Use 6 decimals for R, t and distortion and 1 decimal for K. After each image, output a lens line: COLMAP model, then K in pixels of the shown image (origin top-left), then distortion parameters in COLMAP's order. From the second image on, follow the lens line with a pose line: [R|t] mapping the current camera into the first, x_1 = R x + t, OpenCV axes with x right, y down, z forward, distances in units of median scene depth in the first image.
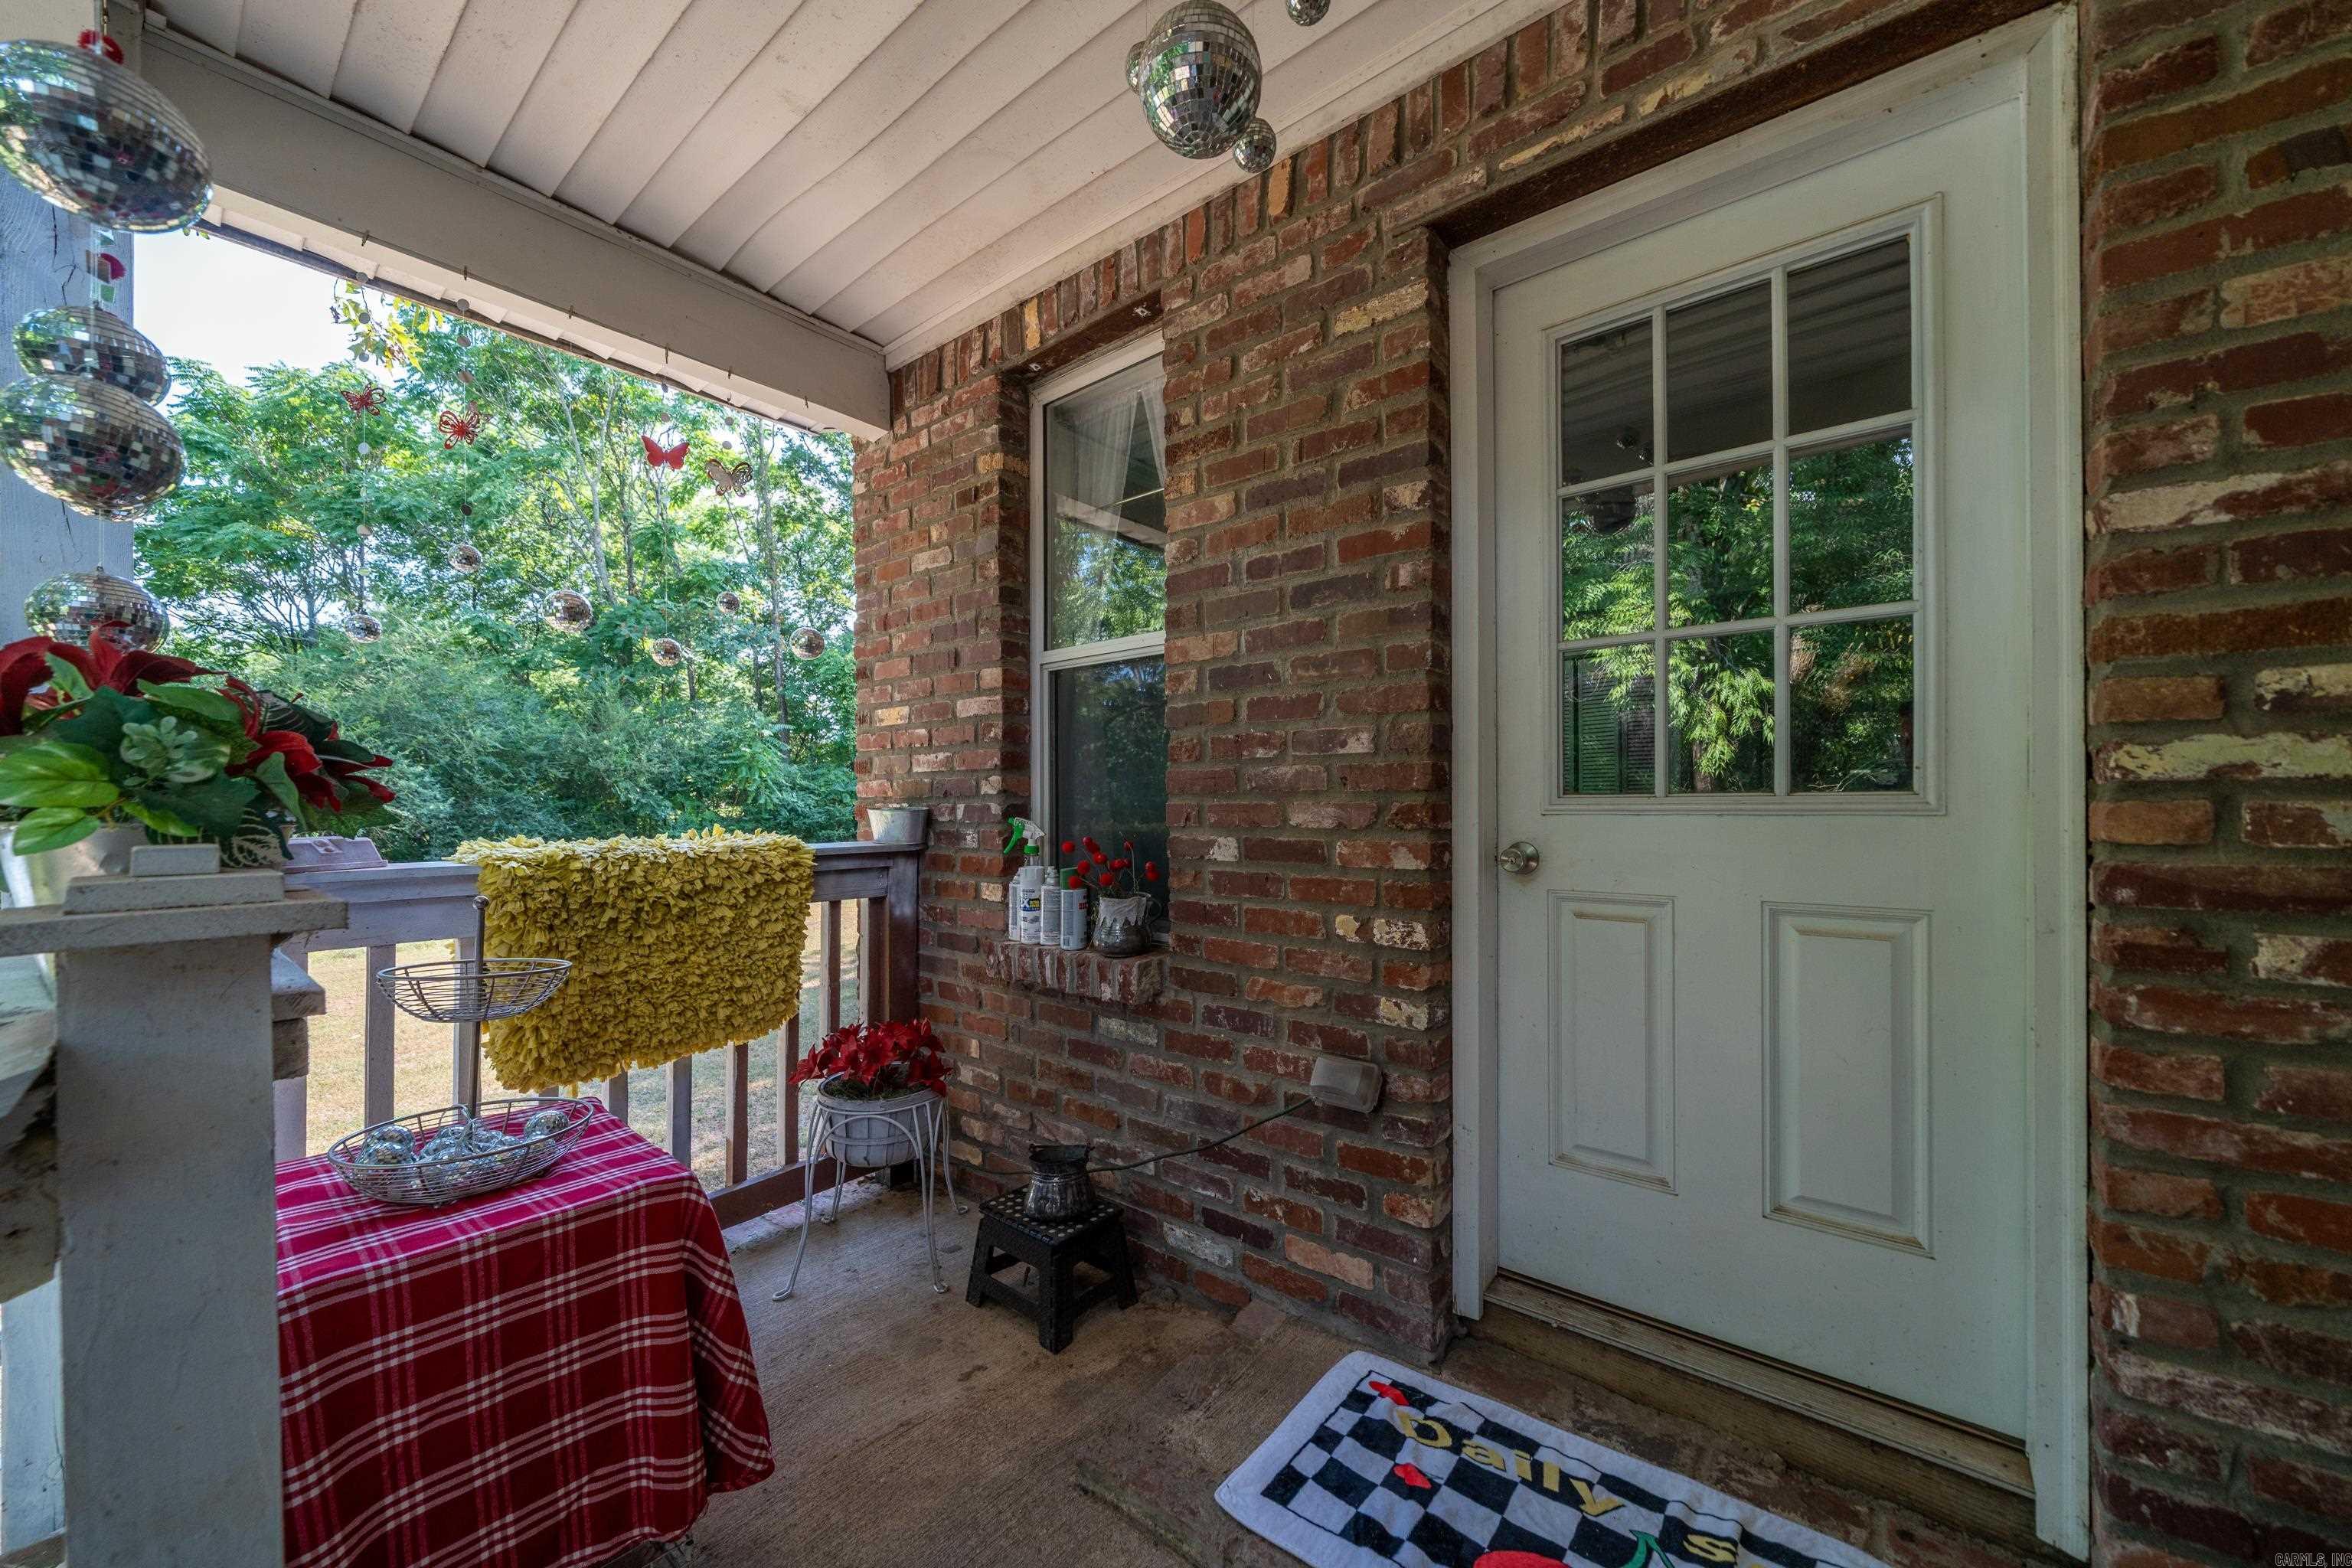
lens RADIAL K [[861.8, 0, 1178.2], [0, 861.8, 799.2], [0, 0, 1]] dist [-0.006119, -0.000256]
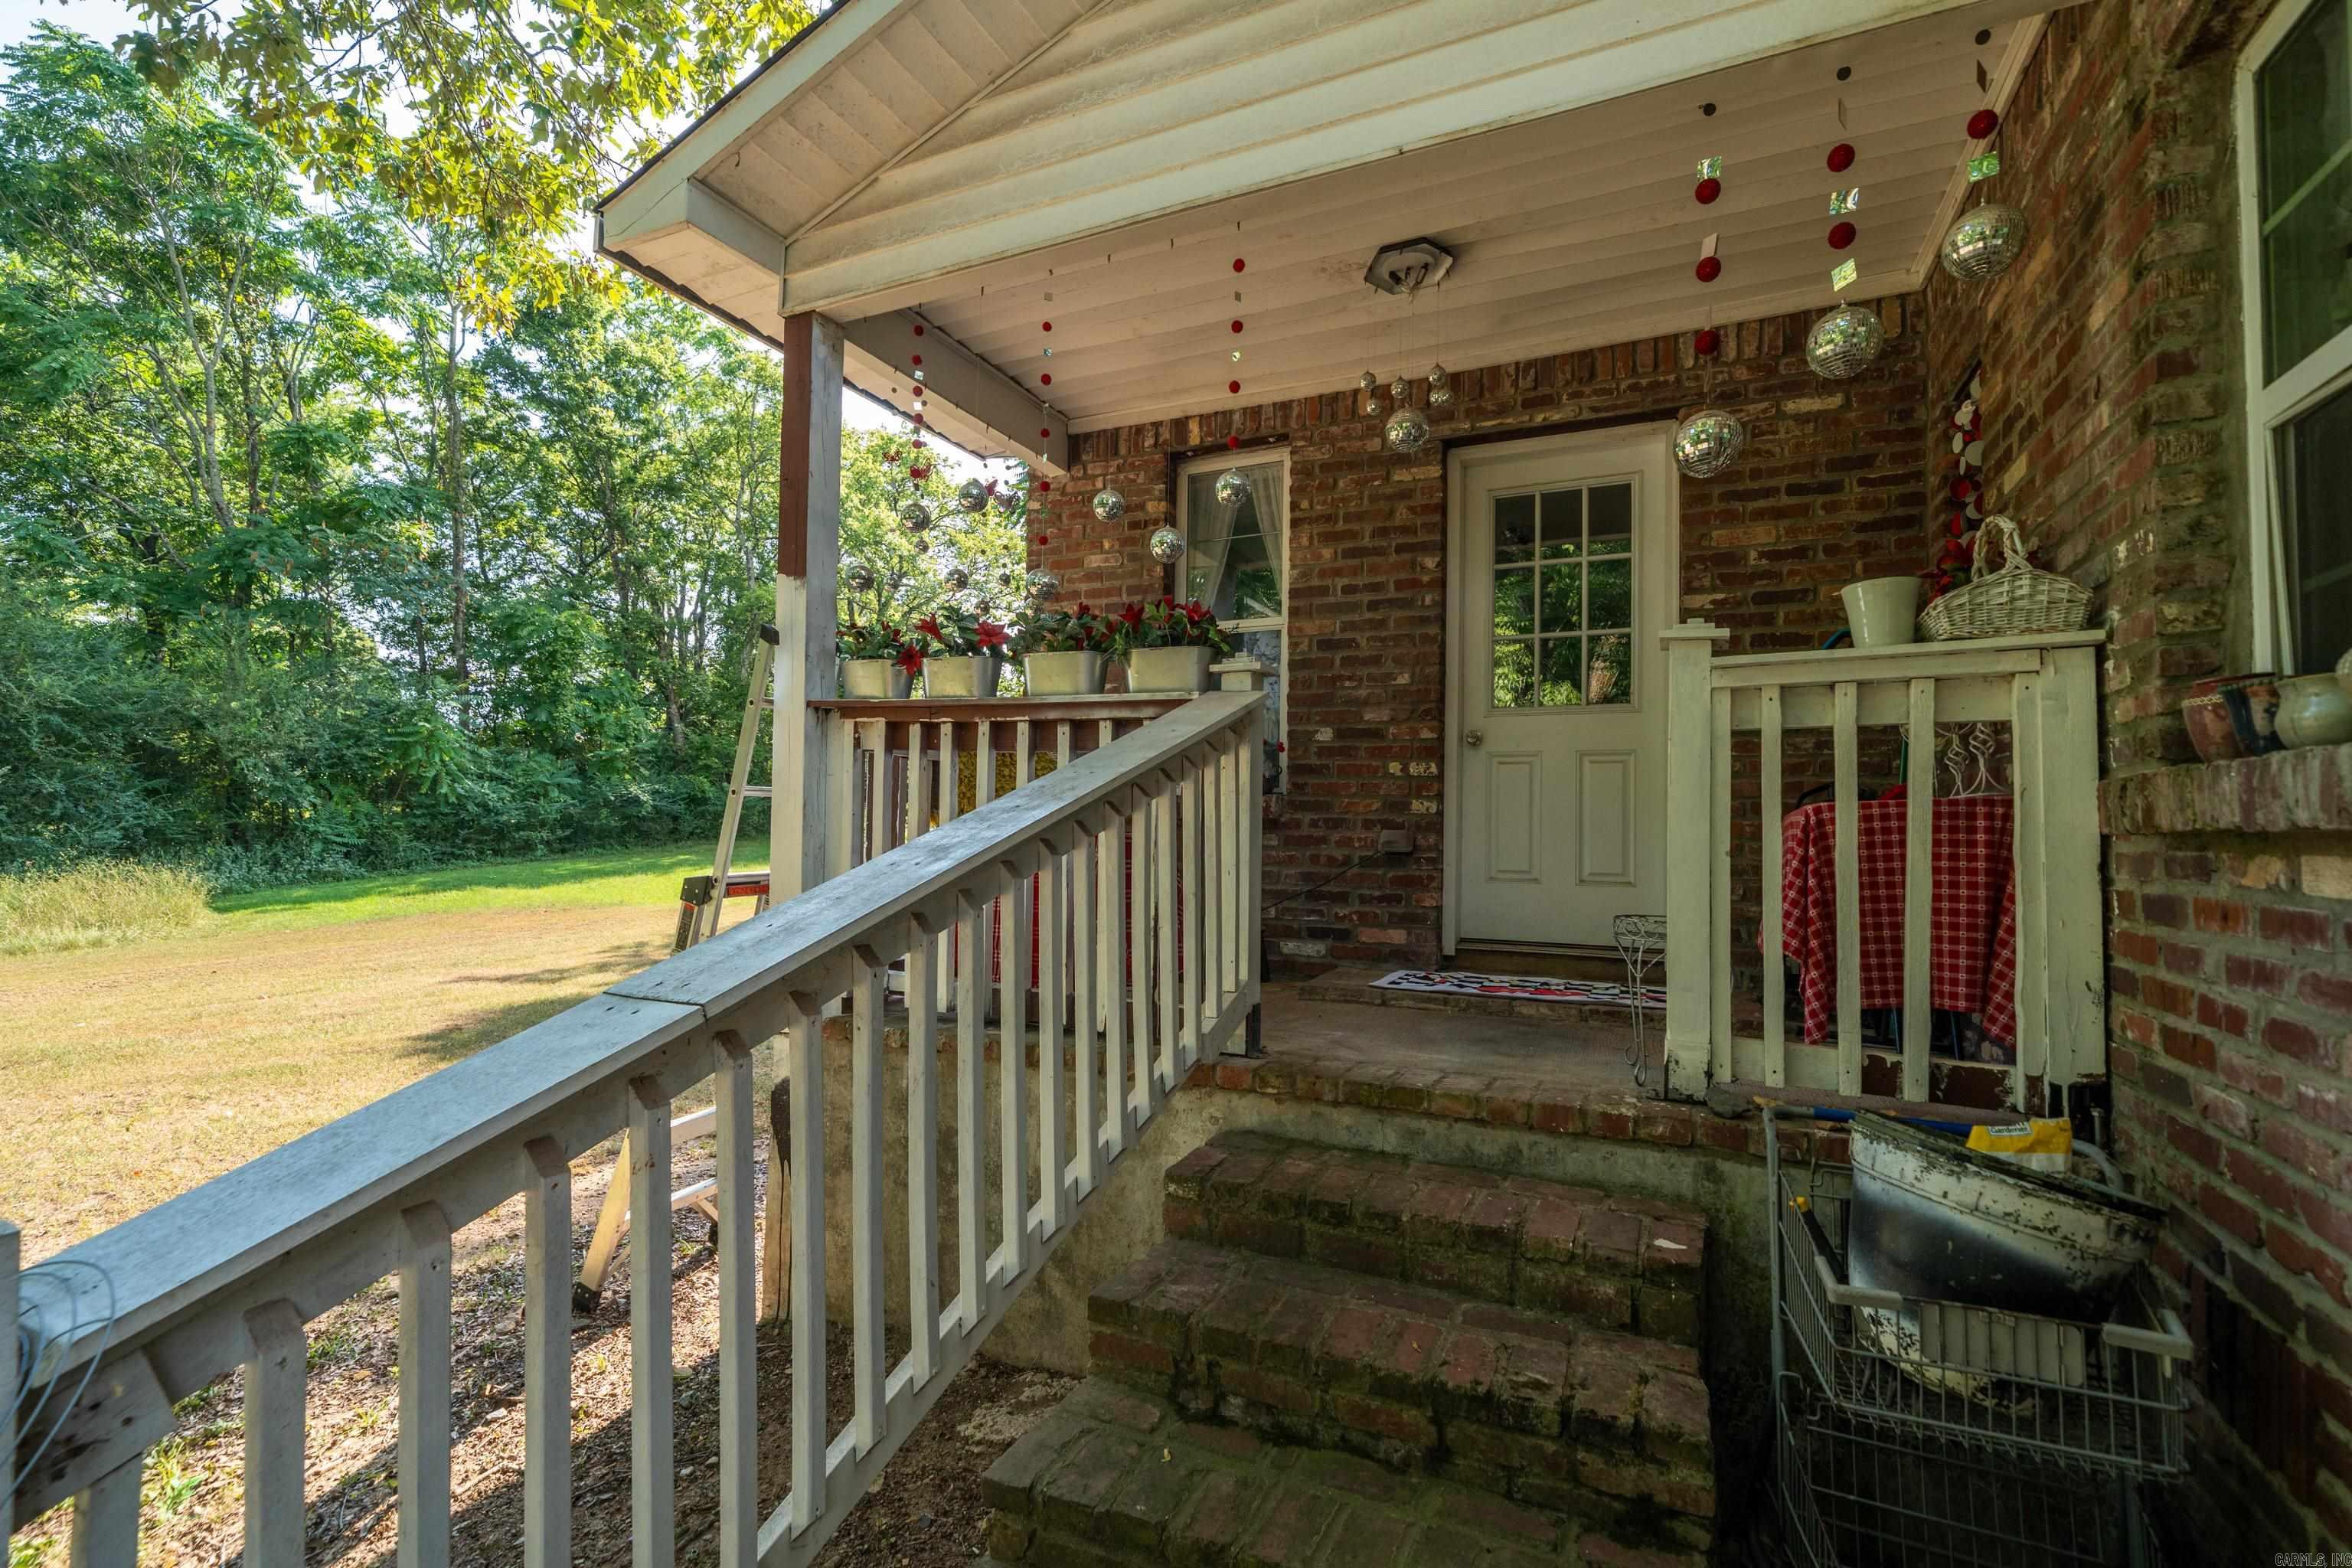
lens RADIAL K [[1041.1, 0, 1176.0], [0, 1041.1, 784.0], [0, 0, 1]] dist [-0.000925, 0.000638]
pose [[0.971835, 0.034373, 0.233140, -0.660450], [-0.025238, 0.998796, -0.042055, 0.226041], [-0.234305, 0.034987, 0.971533, -0.952250]]
